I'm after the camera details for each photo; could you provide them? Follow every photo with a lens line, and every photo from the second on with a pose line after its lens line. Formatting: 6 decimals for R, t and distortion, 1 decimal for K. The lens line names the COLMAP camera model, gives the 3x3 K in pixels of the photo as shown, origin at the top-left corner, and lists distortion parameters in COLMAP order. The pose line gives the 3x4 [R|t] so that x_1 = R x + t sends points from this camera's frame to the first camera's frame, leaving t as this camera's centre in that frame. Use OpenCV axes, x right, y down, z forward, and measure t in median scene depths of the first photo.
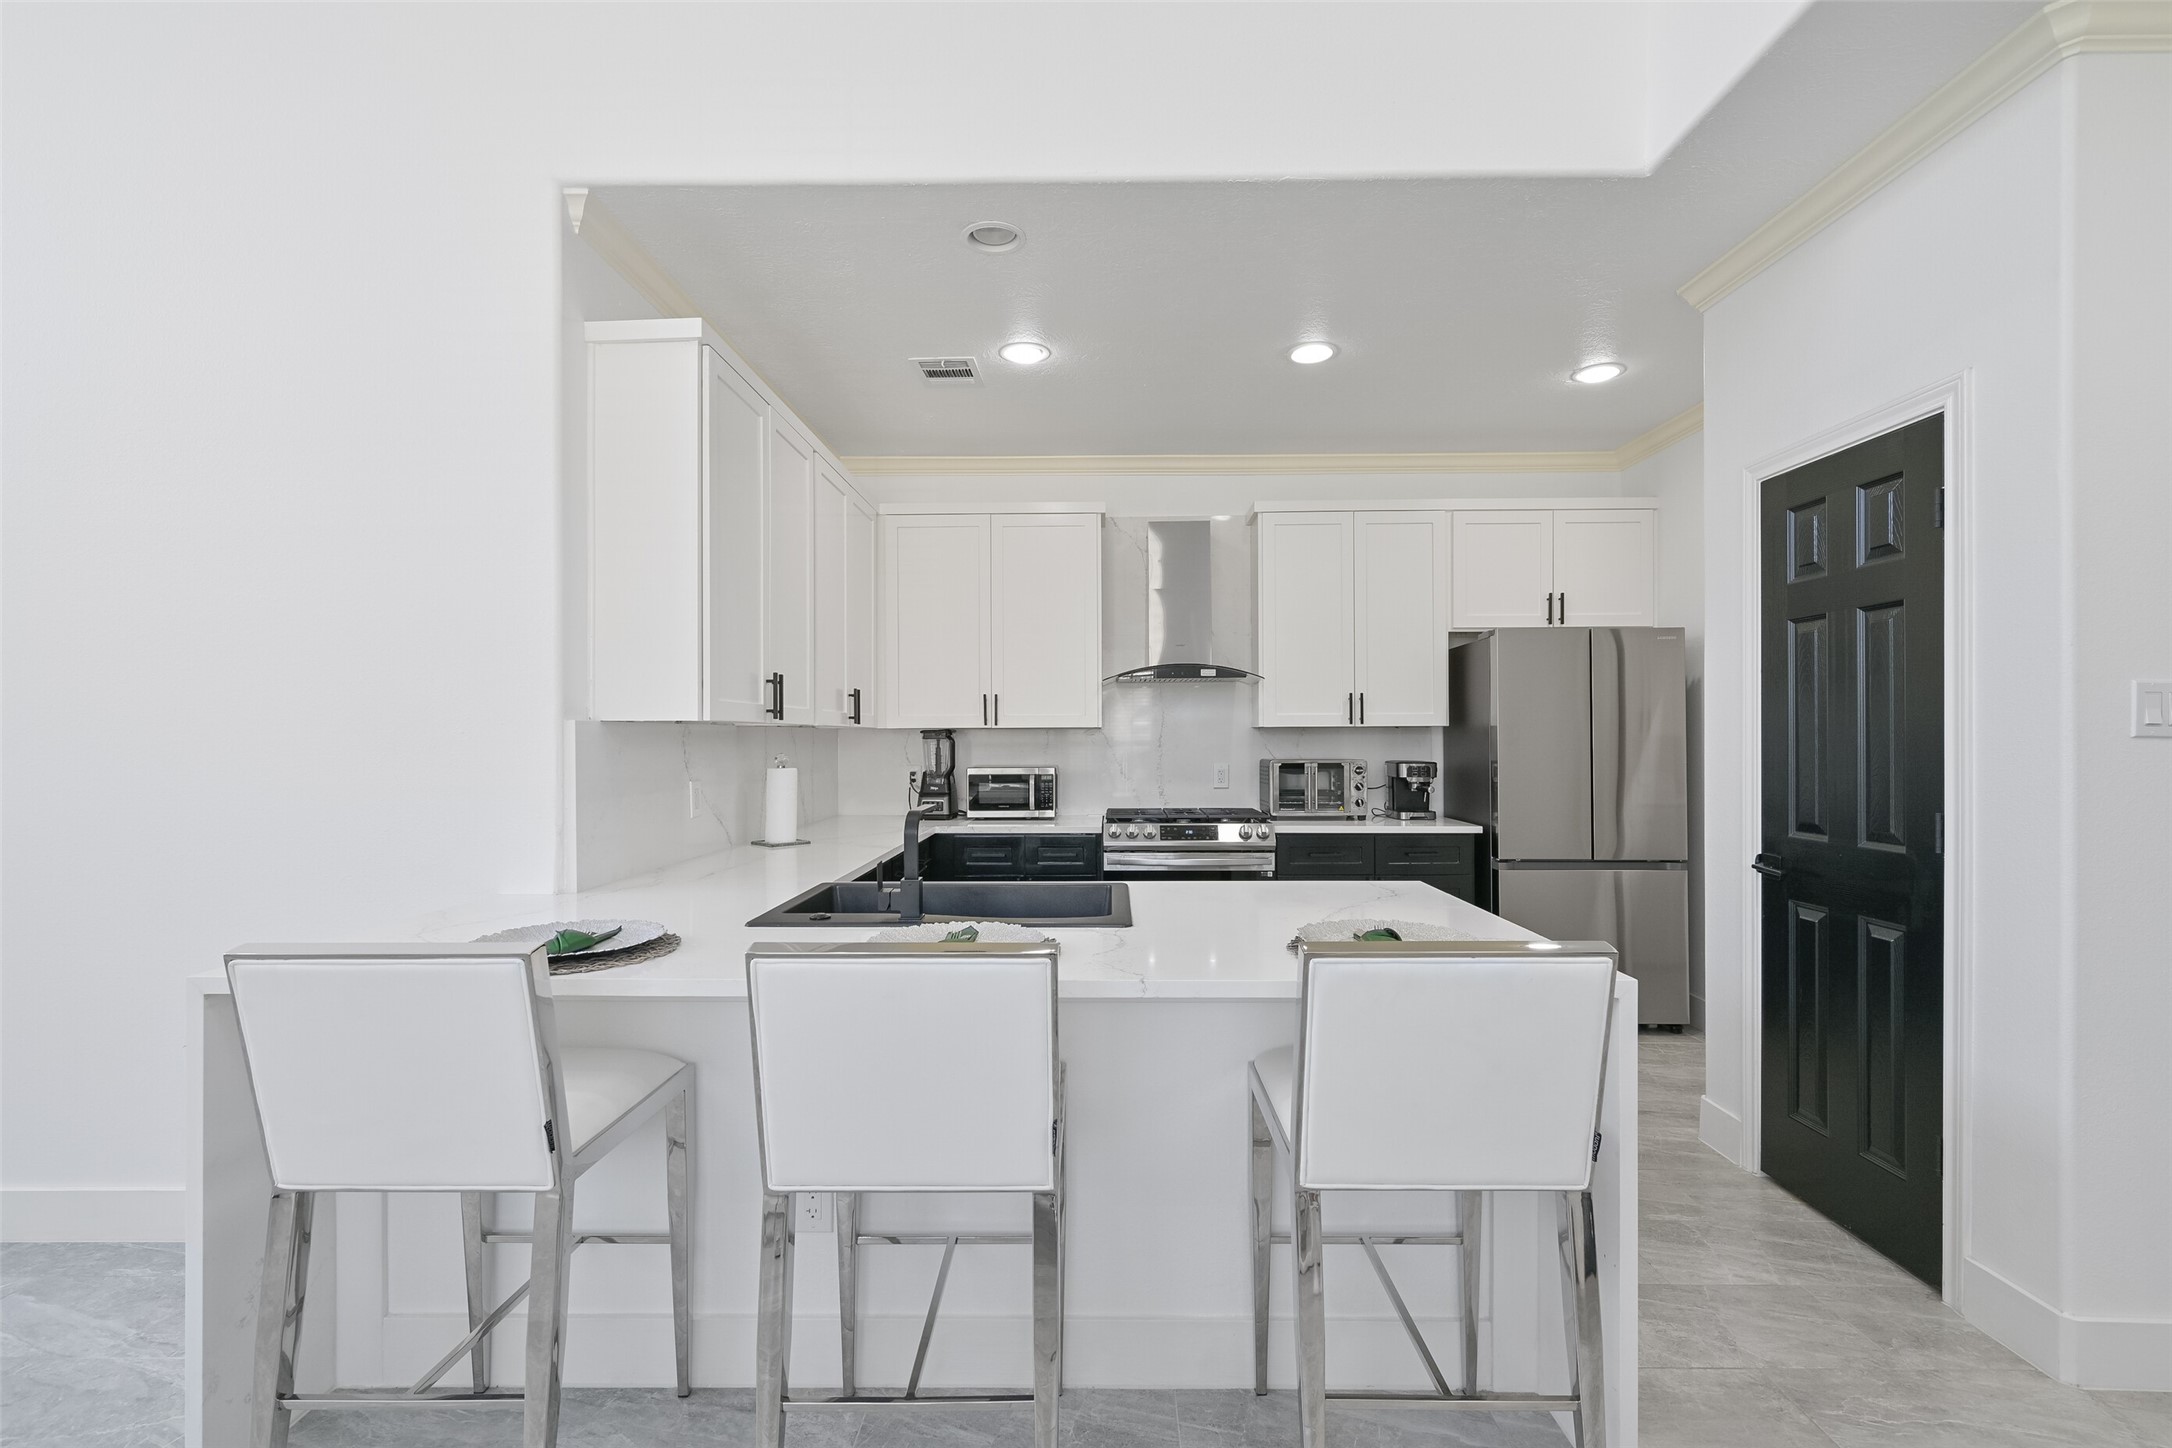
lens RADIAL K [[963.1, 0, 1087.8], [0, 963.1, 736.5], [0, 0, 1]] dist [0.000354, 0.001144]
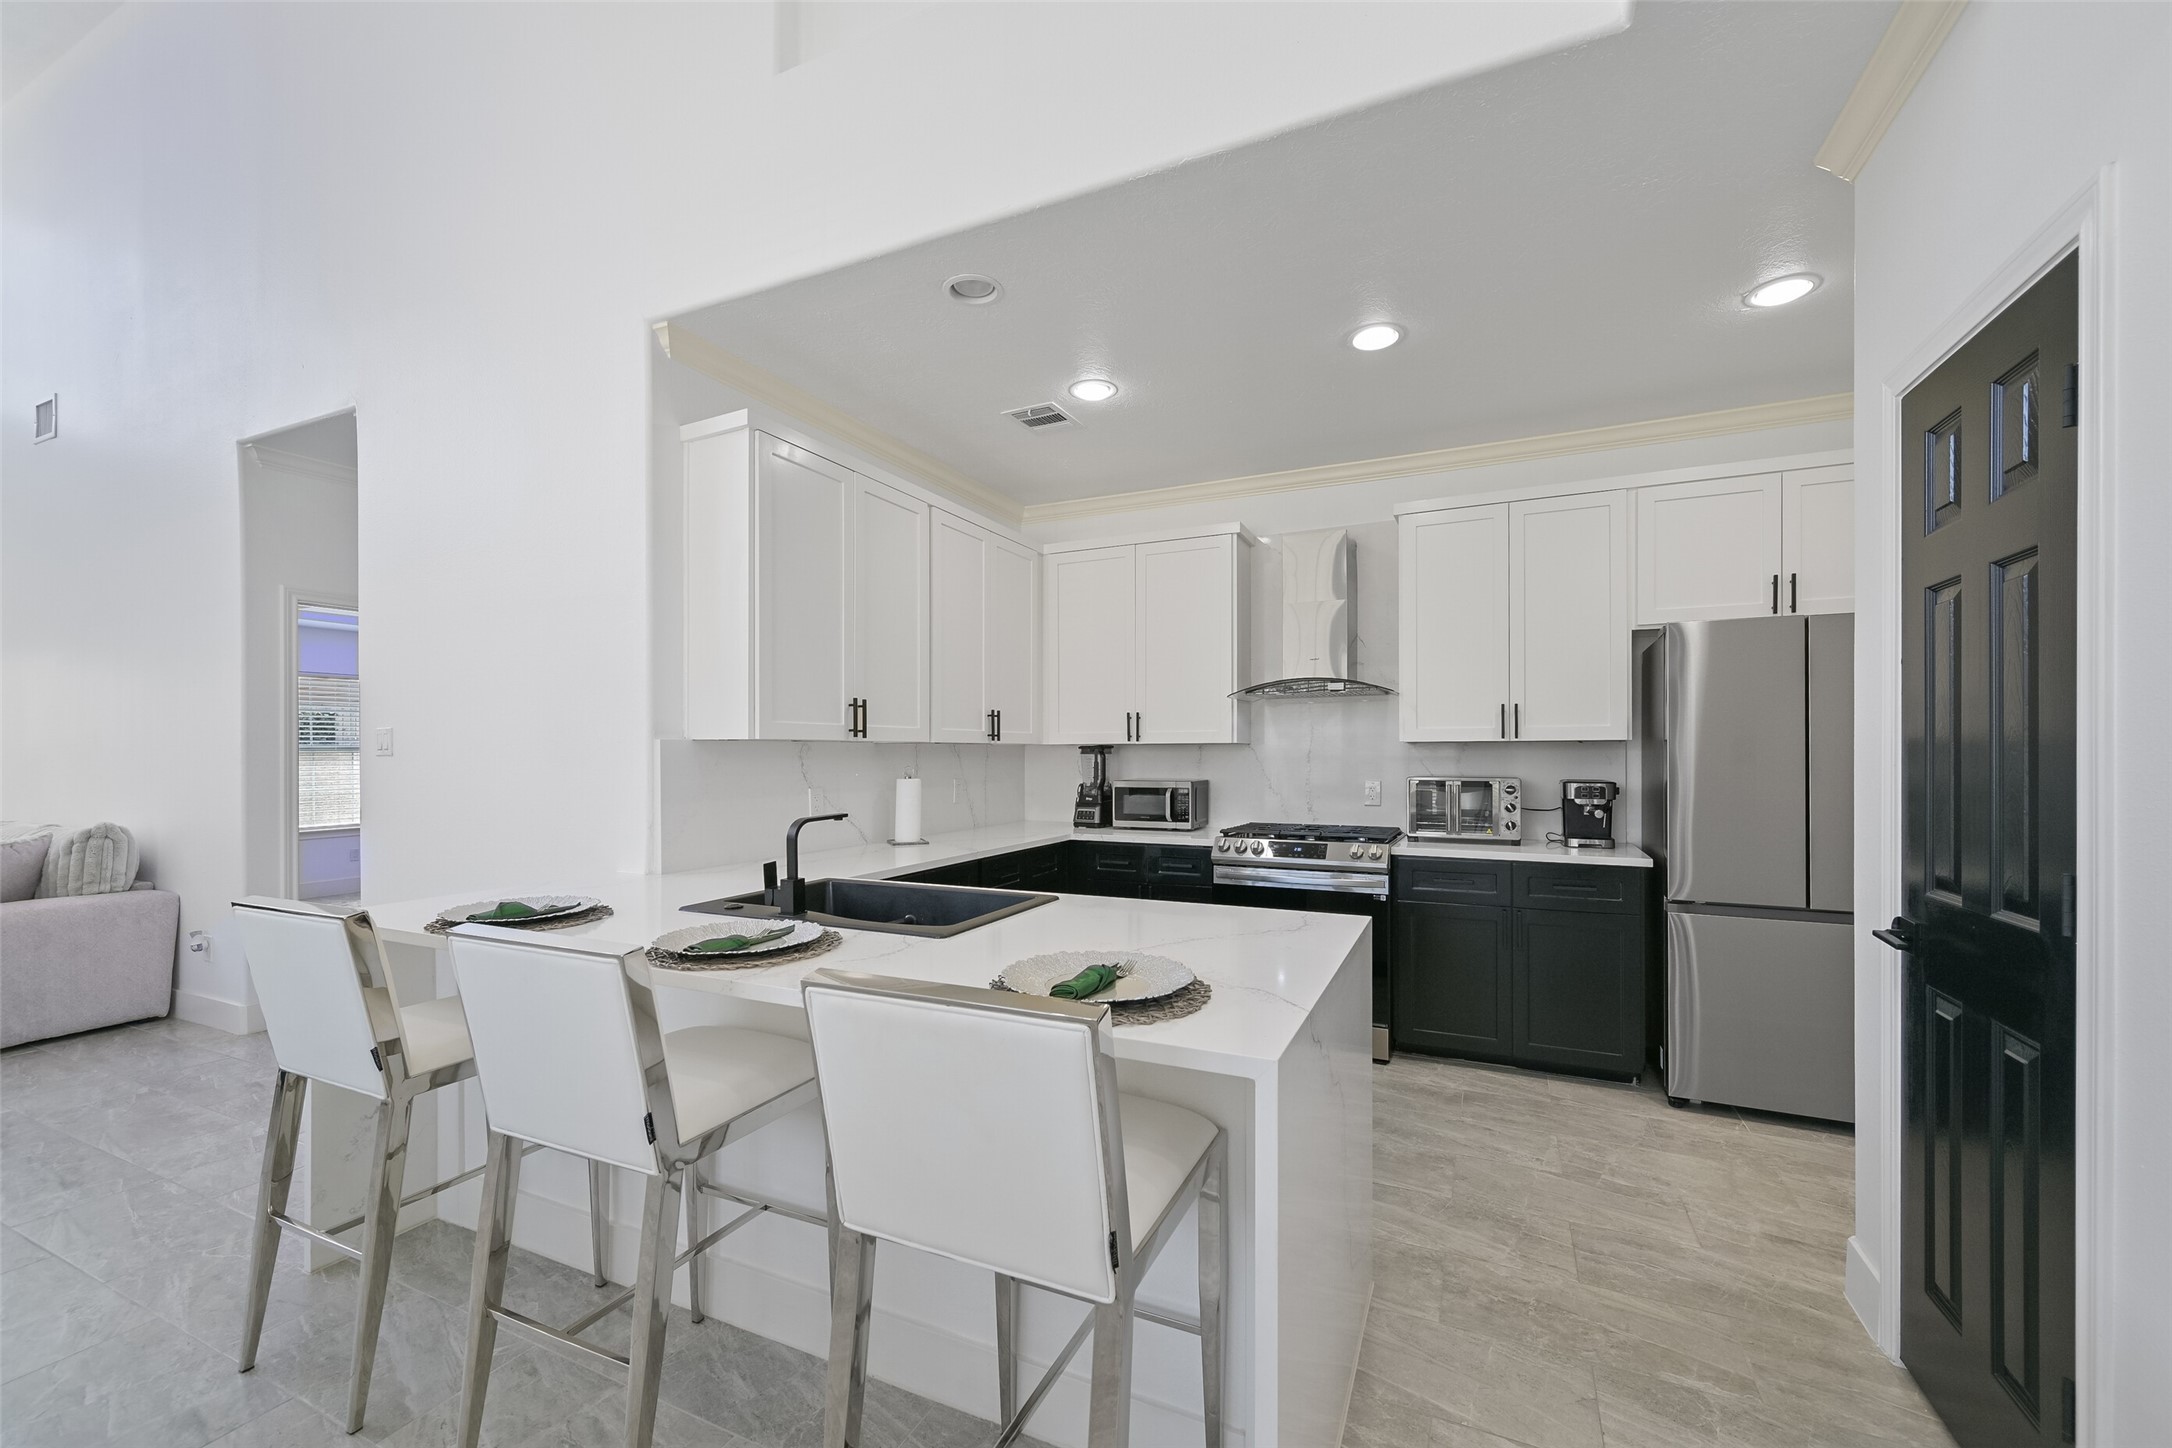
lens RADIAL K [[869.9, 0, 1092.5], [0, 869.9, 751.2], [0, 0, 1]] dist [0.005719, -0.000244]
pose [[0.912986, 0.000785, -0.407991, 0.259477], [-0.000491, 1.000000, 0.000825, -0.001414], [0.407991, -0.000553, 0.912986, 0.099491]]
